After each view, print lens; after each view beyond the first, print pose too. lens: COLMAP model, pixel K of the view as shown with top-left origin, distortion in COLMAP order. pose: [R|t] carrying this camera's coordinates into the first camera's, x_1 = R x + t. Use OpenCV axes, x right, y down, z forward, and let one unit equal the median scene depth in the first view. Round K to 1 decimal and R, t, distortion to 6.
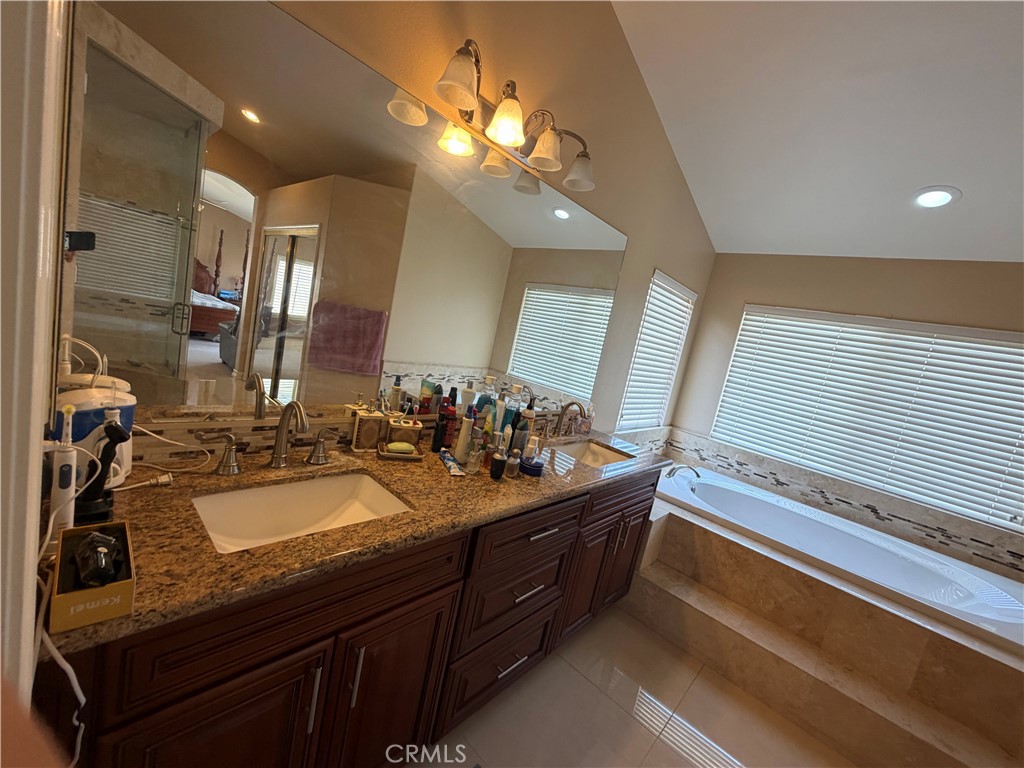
lens RADIAL K [[403.8, 0, 515.3], [0, 403.8, 385.8], [0, 0, 1]] dist [0.000362, -0.000166]
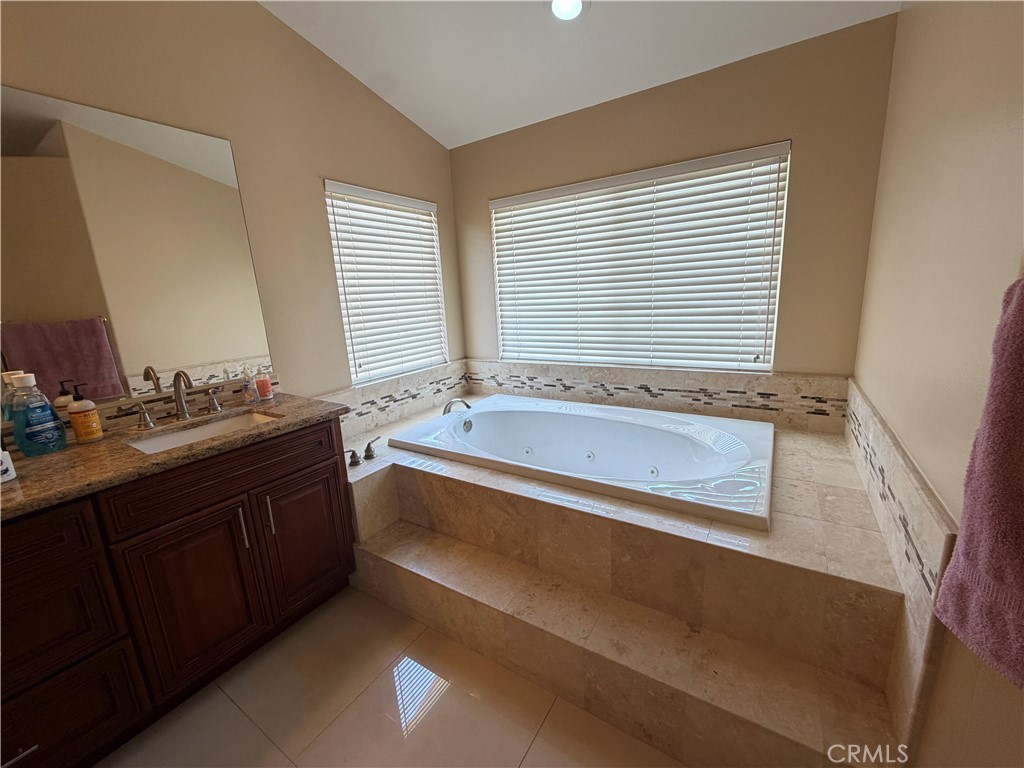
lens RADIAL K [[403.8, 0, 512.9], [0, 403.8, 383.5], [0, 0, 1]] dist [0.000362, -0.000166]
pose [[0.953800, -0.280304, 0.108147, 0.623062], [0.269480, 0.957312, 0.104571, 0.144672], [-0.132842, -0.070596, 0.988620, 0.159314]]
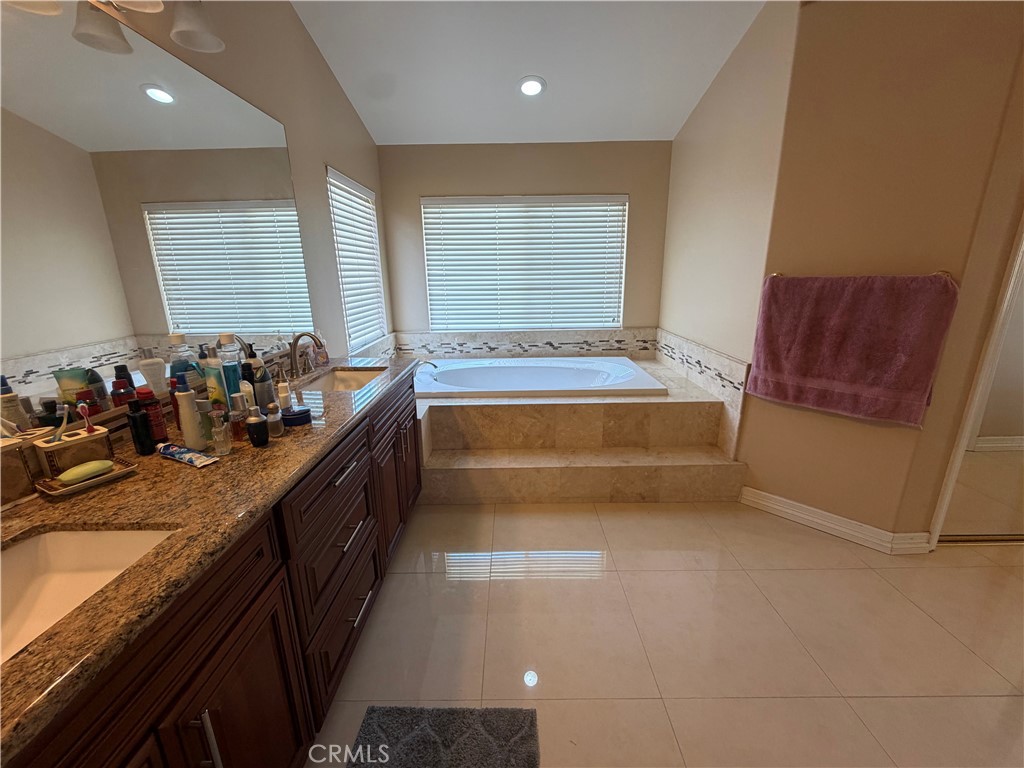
lens RADIAL K [[403.8, 0, 506.4], [0, 403.8, 383.6], [0, 0, 1]] dist [0.000362, -0.000166]
pose [[0.728387, -0.376833, 0.572232, -0.068719], [0.256511, 0.924413, 0.282246, 0.006642], [-0.635338, -0.058800, 0.769992, 0.041994]]
